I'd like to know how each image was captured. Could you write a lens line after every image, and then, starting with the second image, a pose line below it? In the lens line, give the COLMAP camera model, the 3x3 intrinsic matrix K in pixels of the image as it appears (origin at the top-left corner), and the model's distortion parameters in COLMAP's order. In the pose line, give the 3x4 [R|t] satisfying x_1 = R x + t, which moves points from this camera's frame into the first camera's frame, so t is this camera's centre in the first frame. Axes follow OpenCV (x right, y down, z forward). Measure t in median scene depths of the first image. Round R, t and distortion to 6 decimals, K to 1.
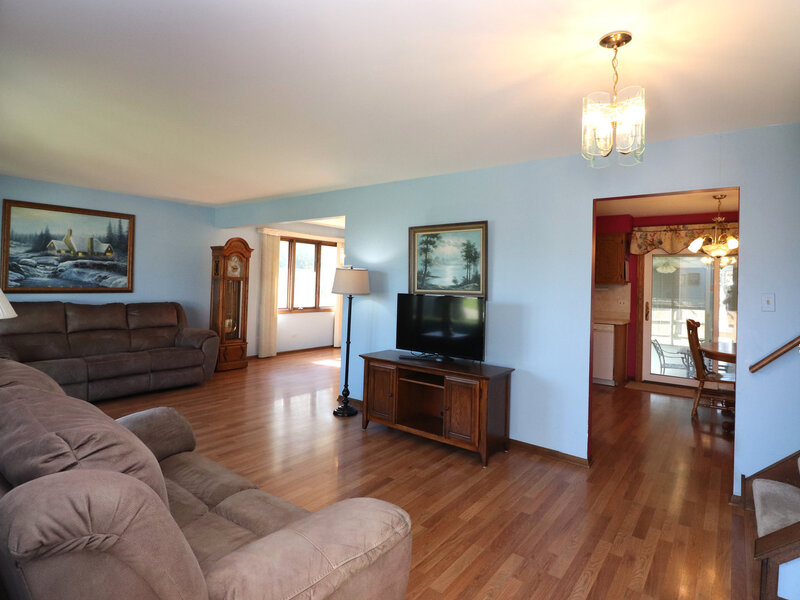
lens RADIAL K [[428.4, 0, 403.2], [0, 428.4, 277.2], [0, 0, 1]] dist [0.000973, -0.016910]
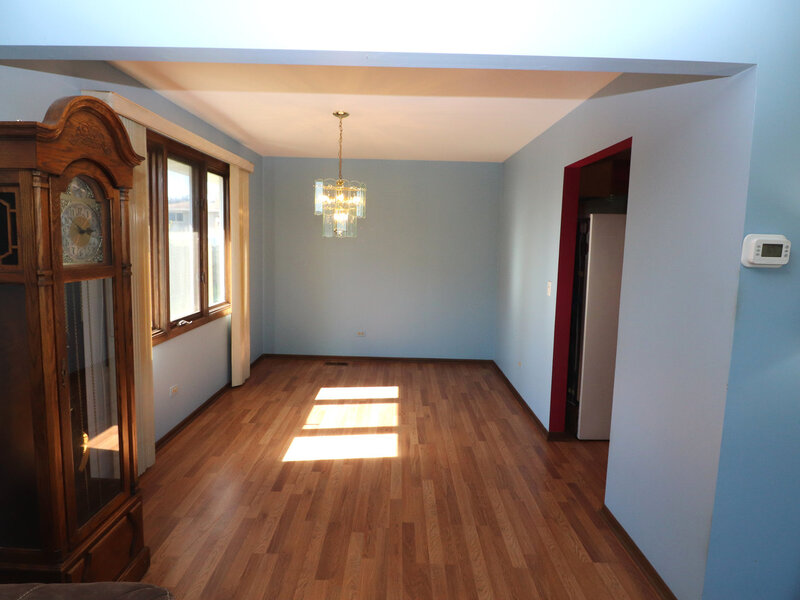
lens RADIAL K [[427.9, 0, 397.5], [0, 427.9, 278.6], [0, 0, 1]] dist [-0.000056, -0.015580]
pose [[0.799524, -0.062734, 0.597348, -0.559189], [-0.010447, 0.992928, 0.118260, -0.032651], [-0.600543, -0.100792, 0.793215, 0.989203]]
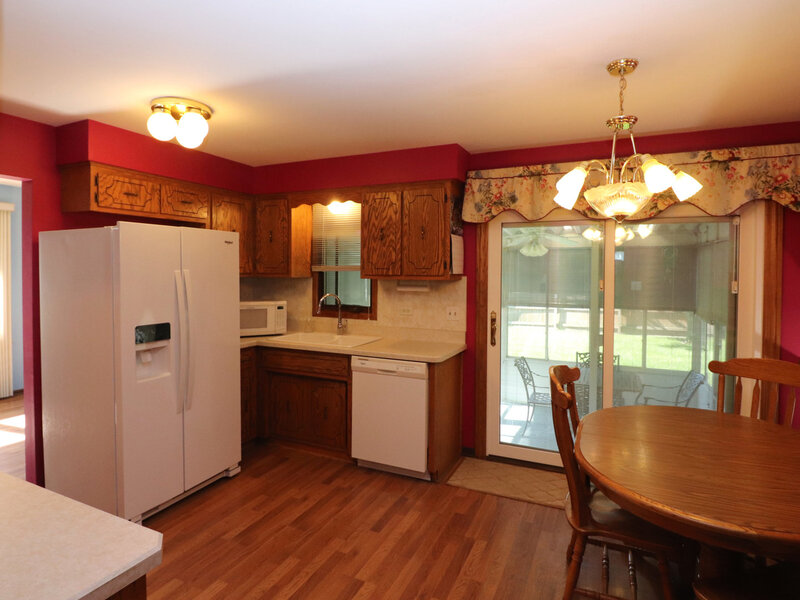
lens RADIAL K [[454.8, 0, 397.2], [0, 454.8, 279.0], [0, 0, 1]] dist [0.001056, -0.018008]
pose [[0.976792, -0.025355, 0.212683, 0.456689], [0.017040, 0.999021, 0.040836, -0.011519], [-0.213510, -0.036264, 0.976268, 0.645787]]
